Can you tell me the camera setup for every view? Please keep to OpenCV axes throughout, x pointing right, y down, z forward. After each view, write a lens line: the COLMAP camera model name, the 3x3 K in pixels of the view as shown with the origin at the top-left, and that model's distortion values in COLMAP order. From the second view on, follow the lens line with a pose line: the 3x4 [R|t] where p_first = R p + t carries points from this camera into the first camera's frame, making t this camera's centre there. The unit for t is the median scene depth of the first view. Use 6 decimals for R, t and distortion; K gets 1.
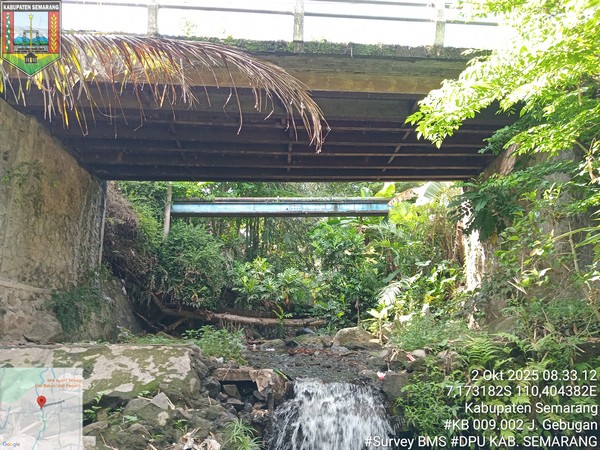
lens RADIAL K [[448.3, 0, 304.2], [0, 448.3, 223.2], [0, 0, 1]] dist [0.013716, -0.054482]
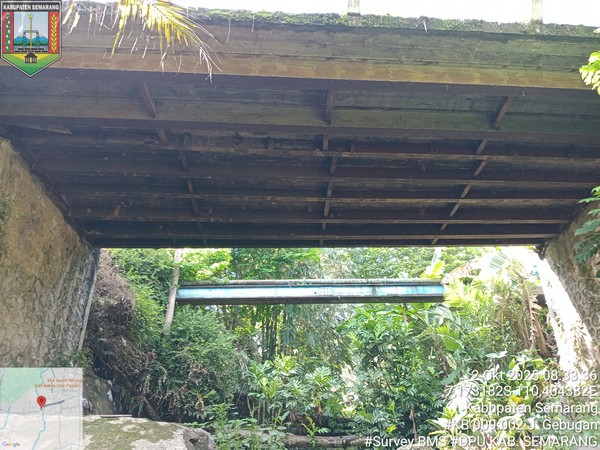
lens RADIAL K [[448.3, 0, 301.1], [0, 448.3, 222.5], [0, 0, 1]] dist [0.013716, -0.054482]
pose [[0.999519, -0.016945, -0.025990, -0.049594], [0.009462, 0.964257, -0.264800, 0.075185], [0.029548, 0.264426, 0.963953, 0.200137]]
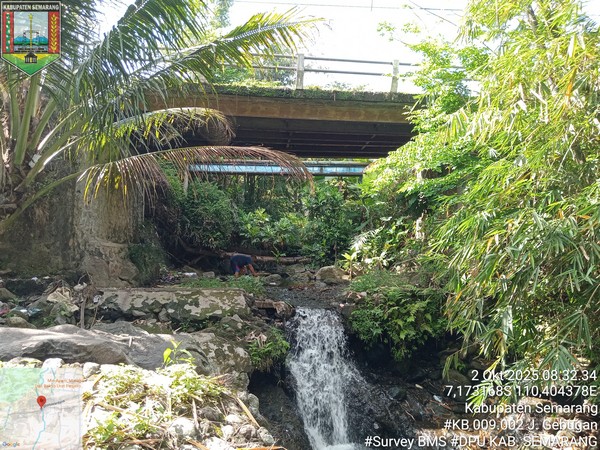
lens RADIAL K [[448.3, 0, 304.6], [0, 448.3, 227.6], [0, 0, 1]] dist [0.013716, -0.054482]
pose [[0.999138, 0.018314, 0.037265, -0.024047], [-0.024862, 0.982674, 0.183668, -0.127821], [-0.033256, -0.184436, 0.982282, -0.308602]]
